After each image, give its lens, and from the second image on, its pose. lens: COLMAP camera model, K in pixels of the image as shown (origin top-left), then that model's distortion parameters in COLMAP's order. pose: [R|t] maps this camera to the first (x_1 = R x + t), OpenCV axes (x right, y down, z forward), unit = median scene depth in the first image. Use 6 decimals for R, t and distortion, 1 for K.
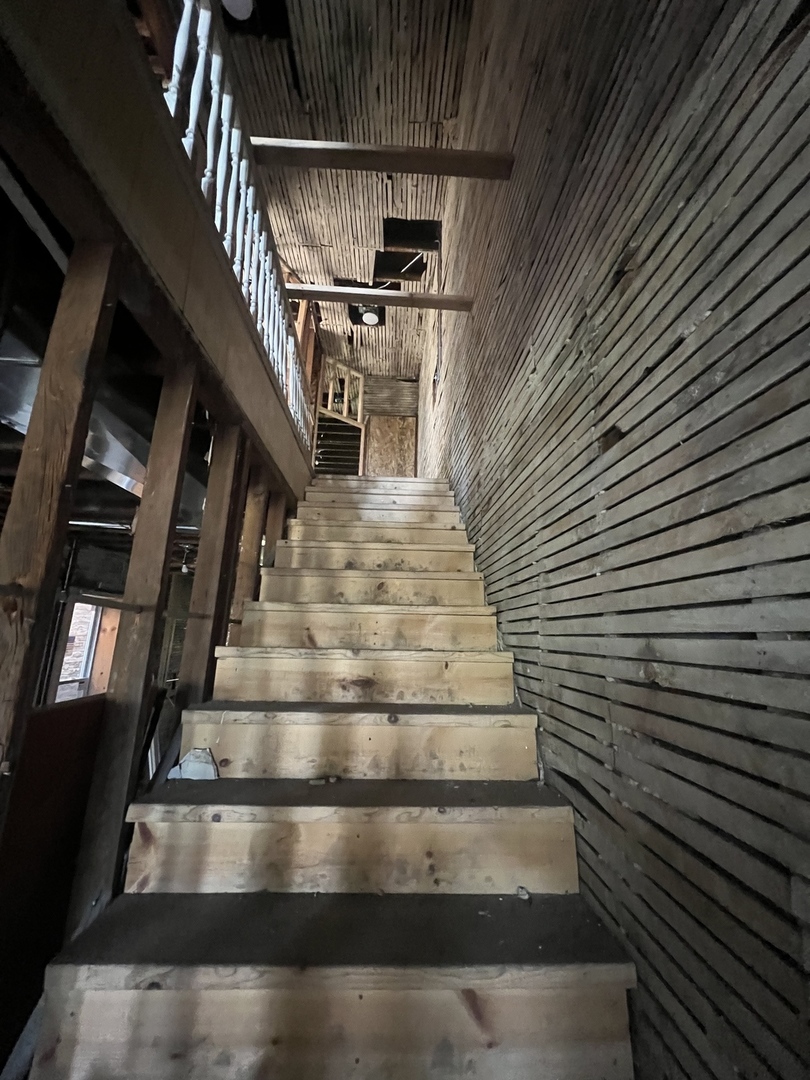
lens RADIAL K [[432.2, 0, 405.0], [0, 432.2, 536.6], [0, 0, 1]] dist [0.000287, 0.000186]
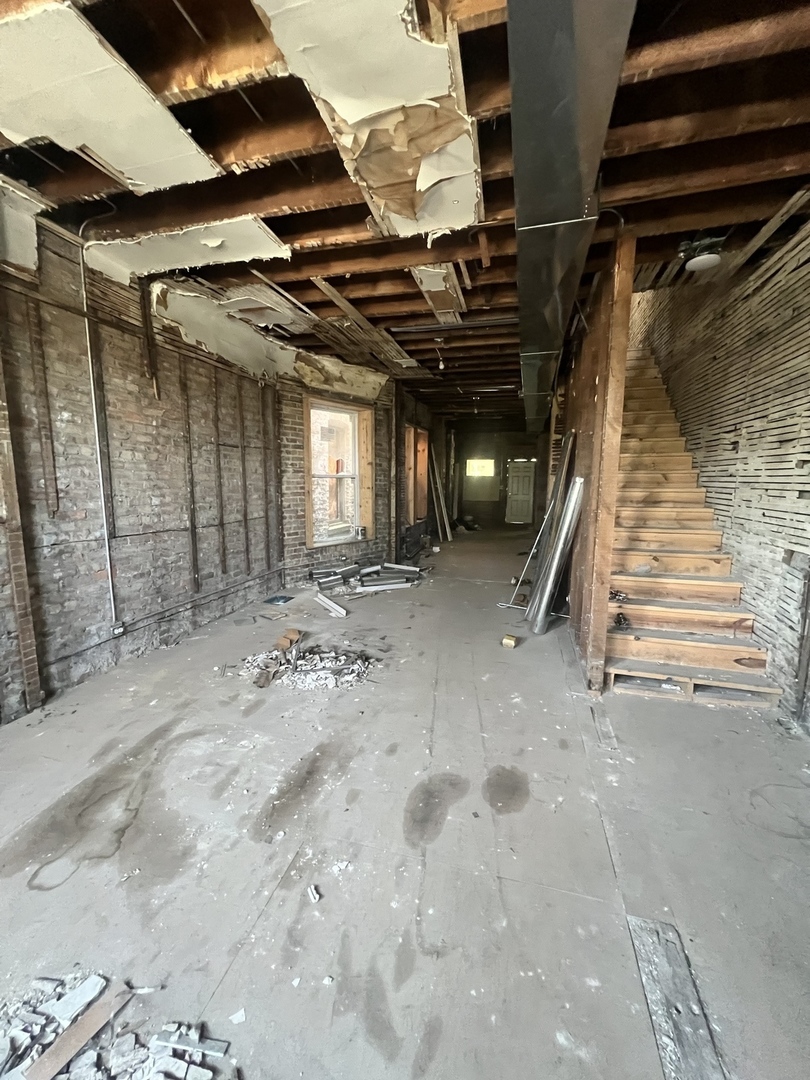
lens RADIAL K [[432.2, 0, 405.0], [0, 432.2, 536.6], [0, 0, 1]] dist [0.000287, 0.000186]
pose [[0.948582, 0.021727, -0.315786, -0.329720], [0.088247, 0.939934, 0.329753, -0.083933], [0.303983, -0.340665, 0.889686, -1.384310]]
